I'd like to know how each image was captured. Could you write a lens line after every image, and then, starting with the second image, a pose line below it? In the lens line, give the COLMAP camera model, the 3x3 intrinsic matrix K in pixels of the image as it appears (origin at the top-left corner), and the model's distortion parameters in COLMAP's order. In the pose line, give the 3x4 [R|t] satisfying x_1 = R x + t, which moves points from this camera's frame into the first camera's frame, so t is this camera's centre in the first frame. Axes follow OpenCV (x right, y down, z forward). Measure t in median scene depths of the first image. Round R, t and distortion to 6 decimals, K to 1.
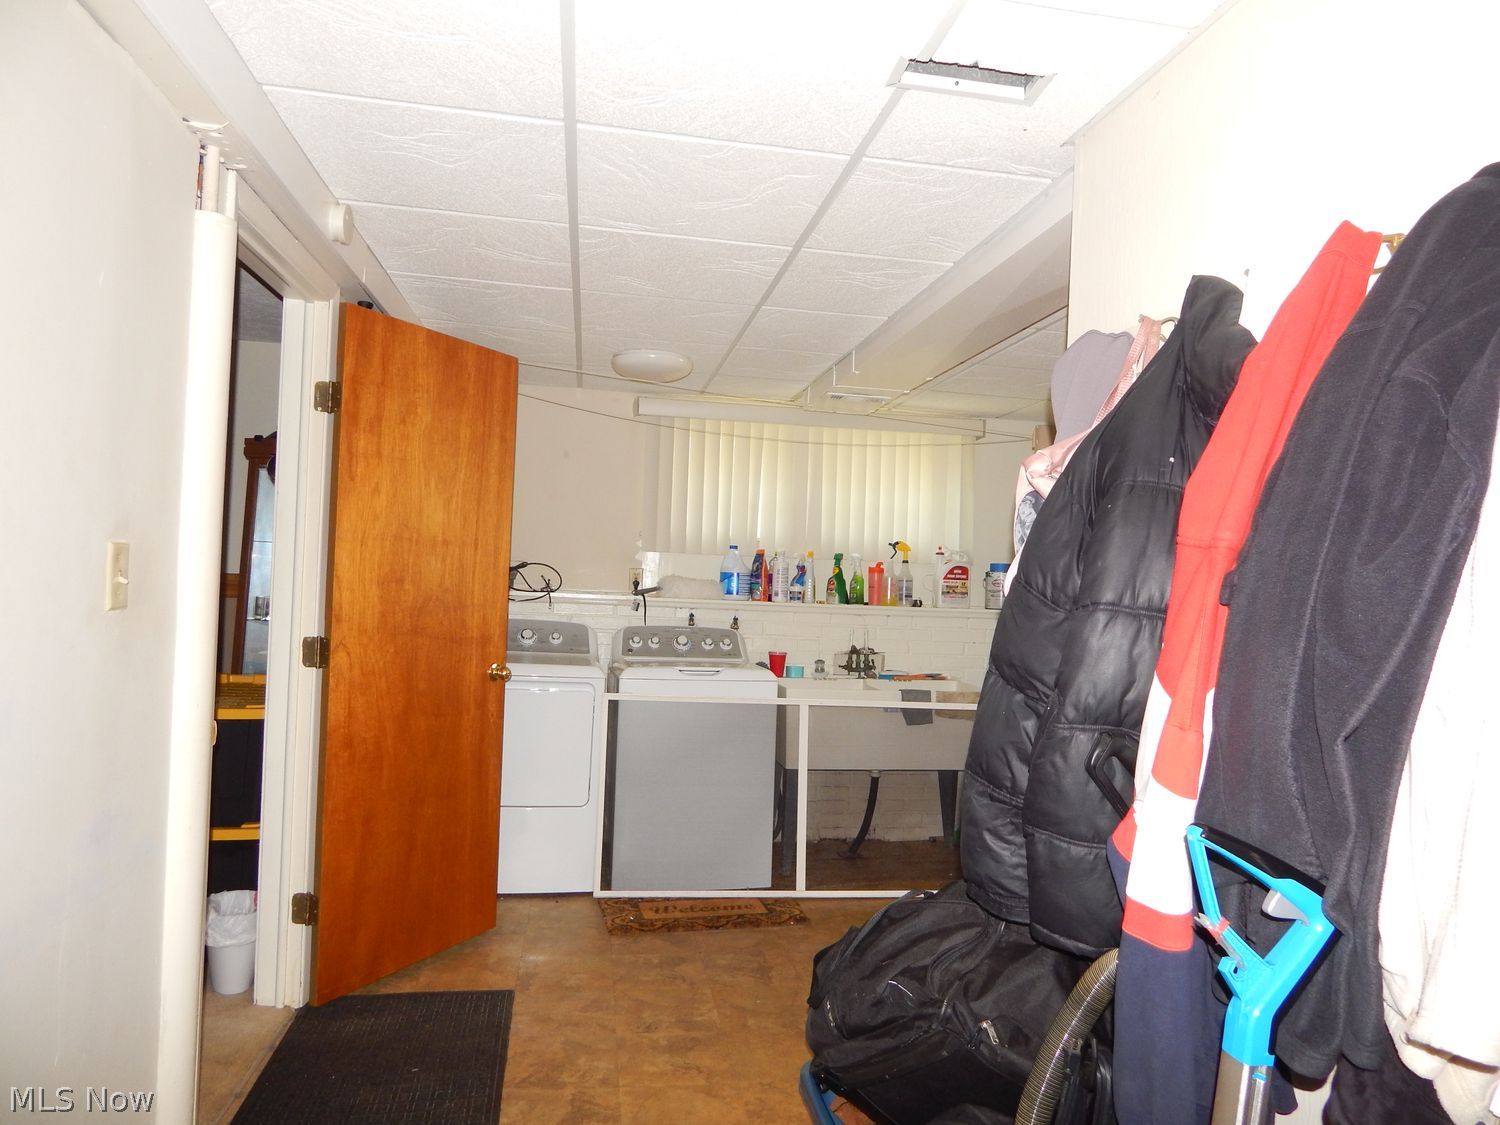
lens RADIAL K [[992.6, 0, 751.9], [0, 992.6, 560.6], [0, 0, 1]] dist [-0.000720, -0.005908]
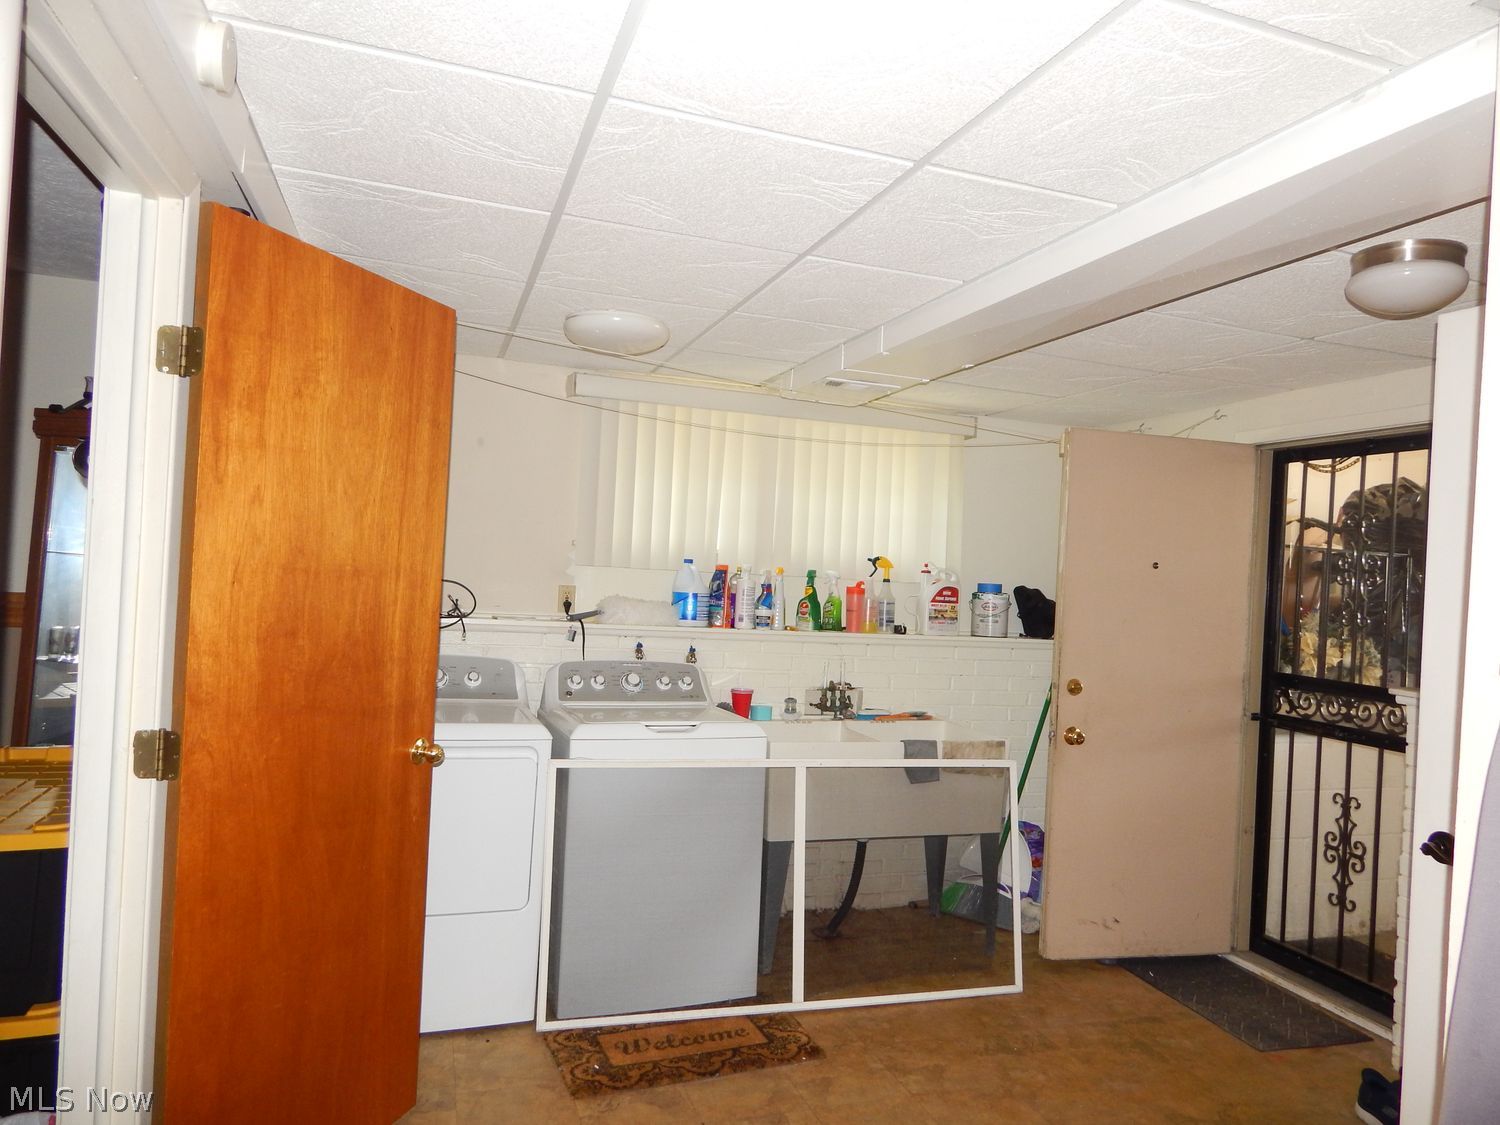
lens RADIAL K [[992.6, 0, 752.8], [0, 992.6, 564.7], [0, 0, 1]] dist [-0.000720, -0.005908]
pose [[0.987747, 0.014821, 0.155361, -0.118408], [-0.017858, 0.999675, 0.018166, -0.033661], [-0.155041, -0.020718, 0.987691, 0.229963]]
